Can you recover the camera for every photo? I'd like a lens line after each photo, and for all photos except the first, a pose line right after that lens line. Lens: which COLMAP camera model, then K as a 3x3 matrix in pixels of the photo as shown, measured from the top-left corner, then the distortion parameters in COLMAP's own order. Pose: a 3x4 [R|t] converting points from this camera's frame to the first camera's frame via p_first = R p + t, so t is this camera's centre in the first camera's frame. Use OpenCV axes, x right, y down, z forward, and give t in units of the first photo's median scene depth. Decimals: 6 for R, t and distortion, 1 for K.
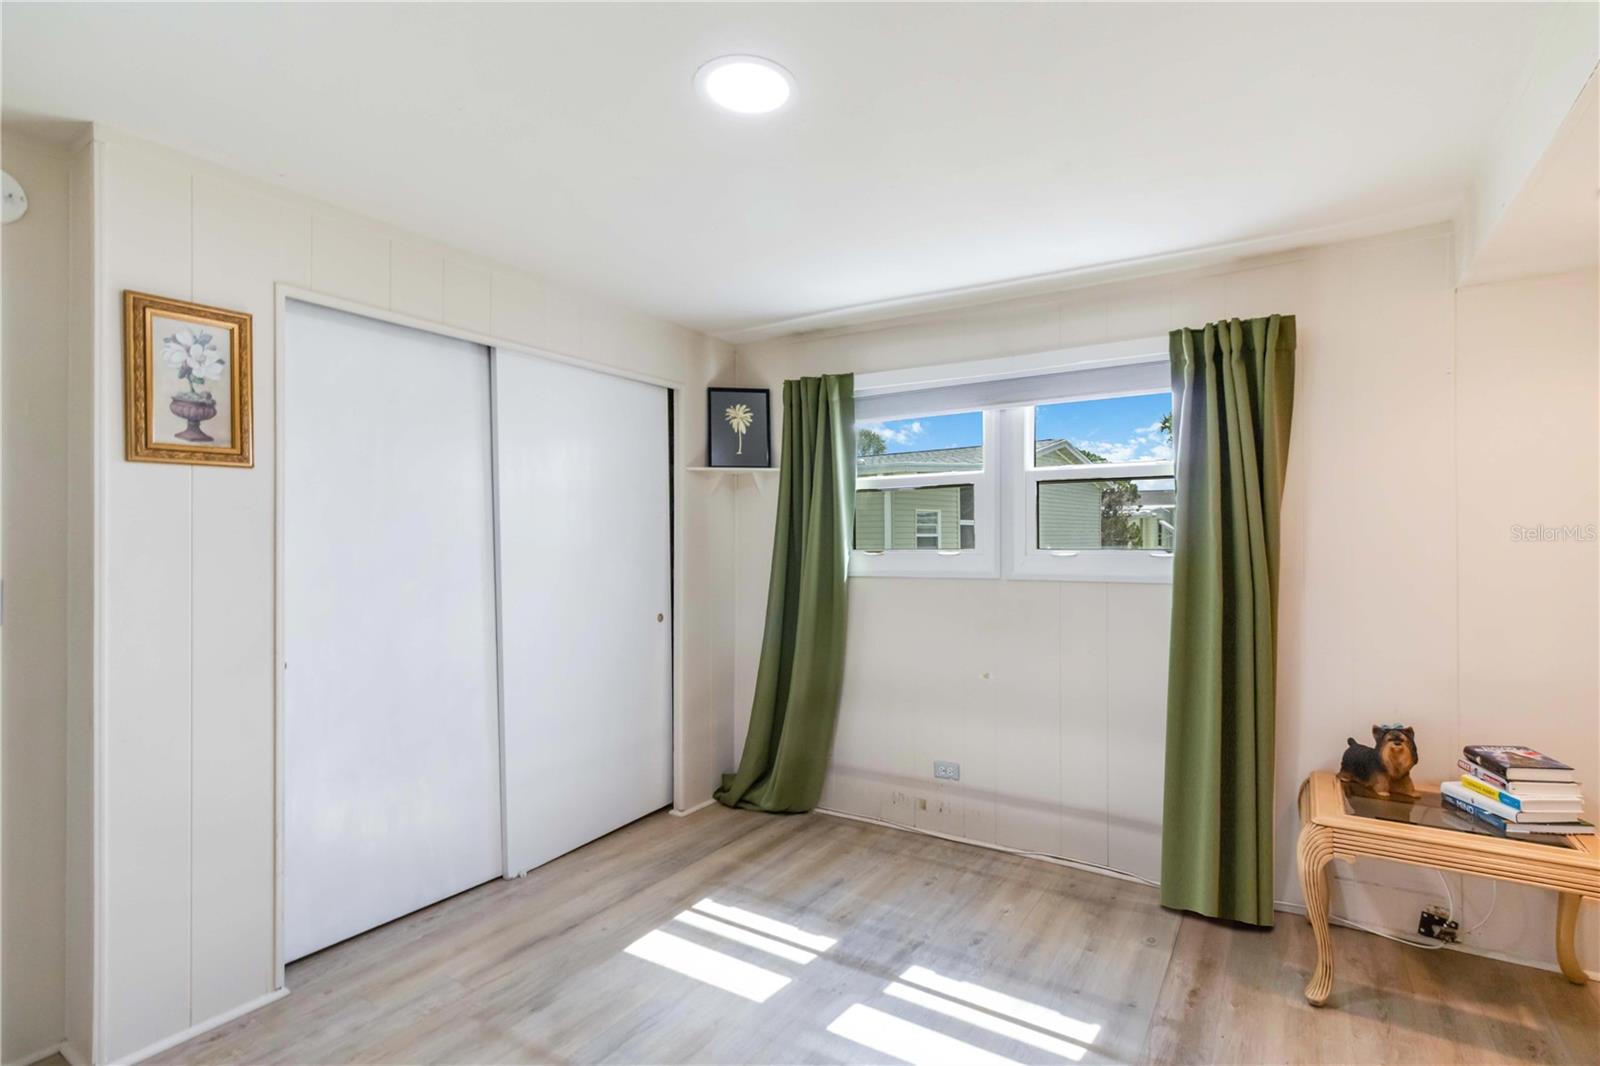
lens RADIAL K [[791.9, 0, 801.4], [0, 791.9, 540.7], [0, 0, 1]] dist [-0.001556, -0.000466]
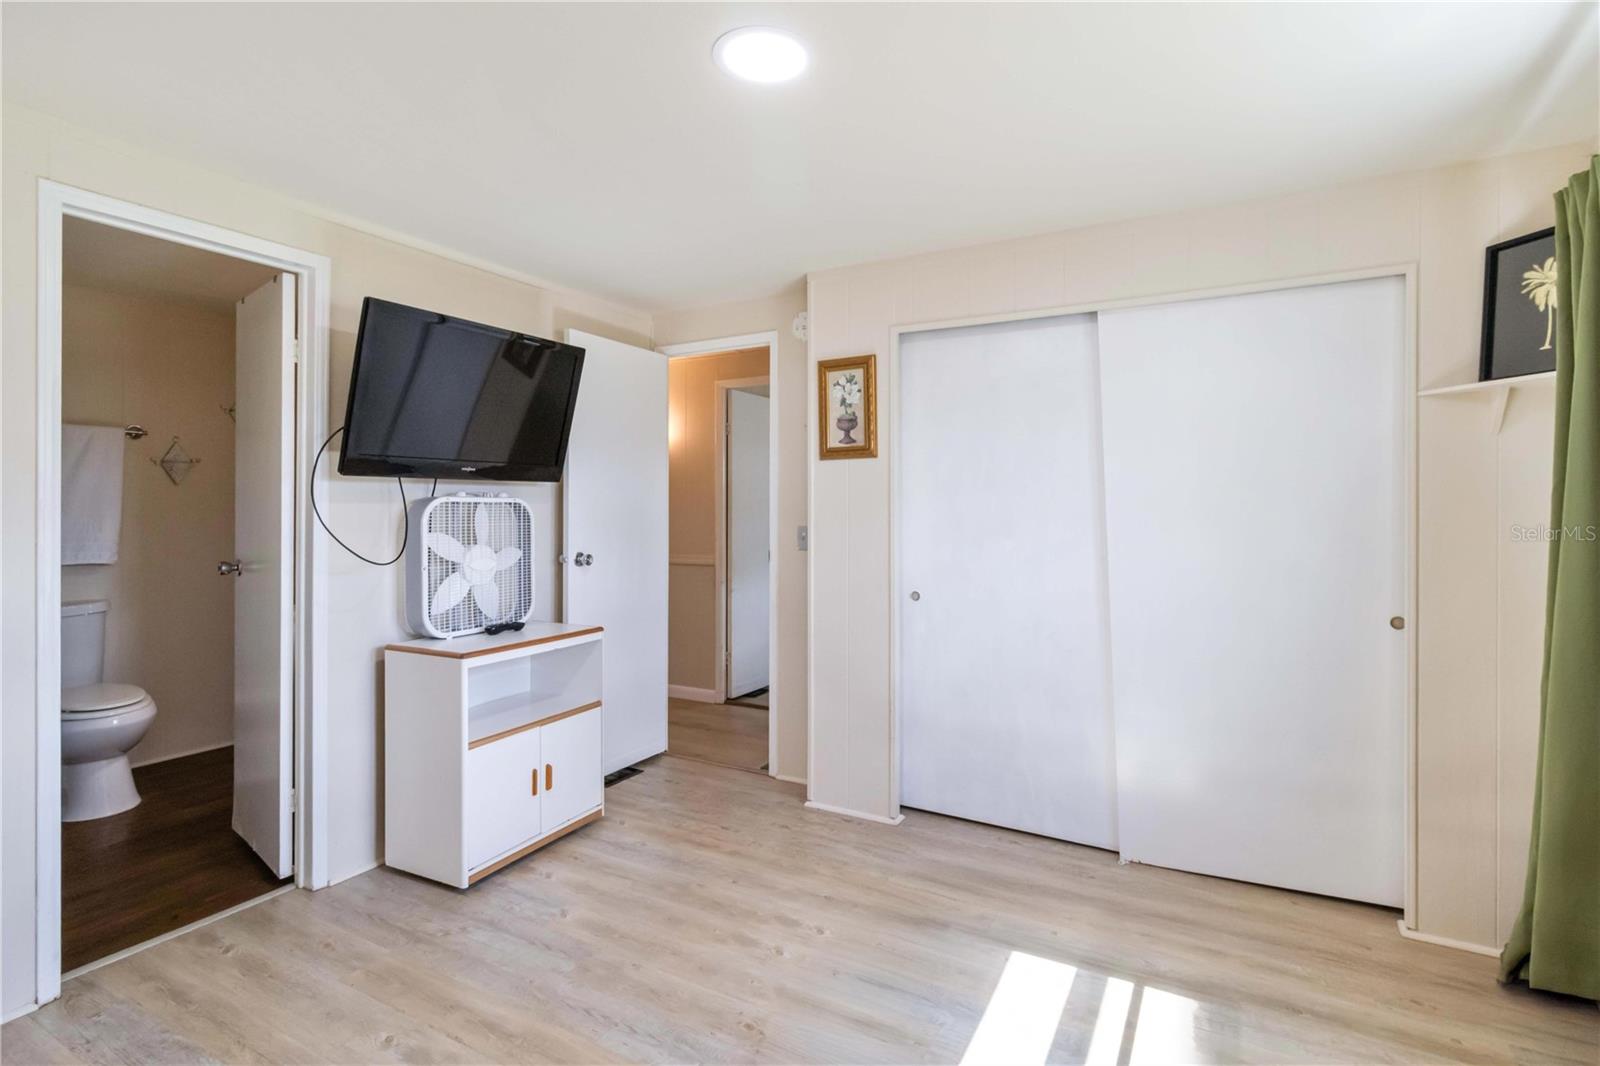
lens RADIAL K [[716.8, 0, 803.7], [0, 716.8, 503.5], [0, 0, 1]] dist [0.034281, 0.000229]
pose [[0.101992, -0.003653, -0.994778, 0.660382], [-0.000771, 0.999993, -0.003751, 0.001237], [0.994785, 0.001150, 0.101989, 0.747028]]
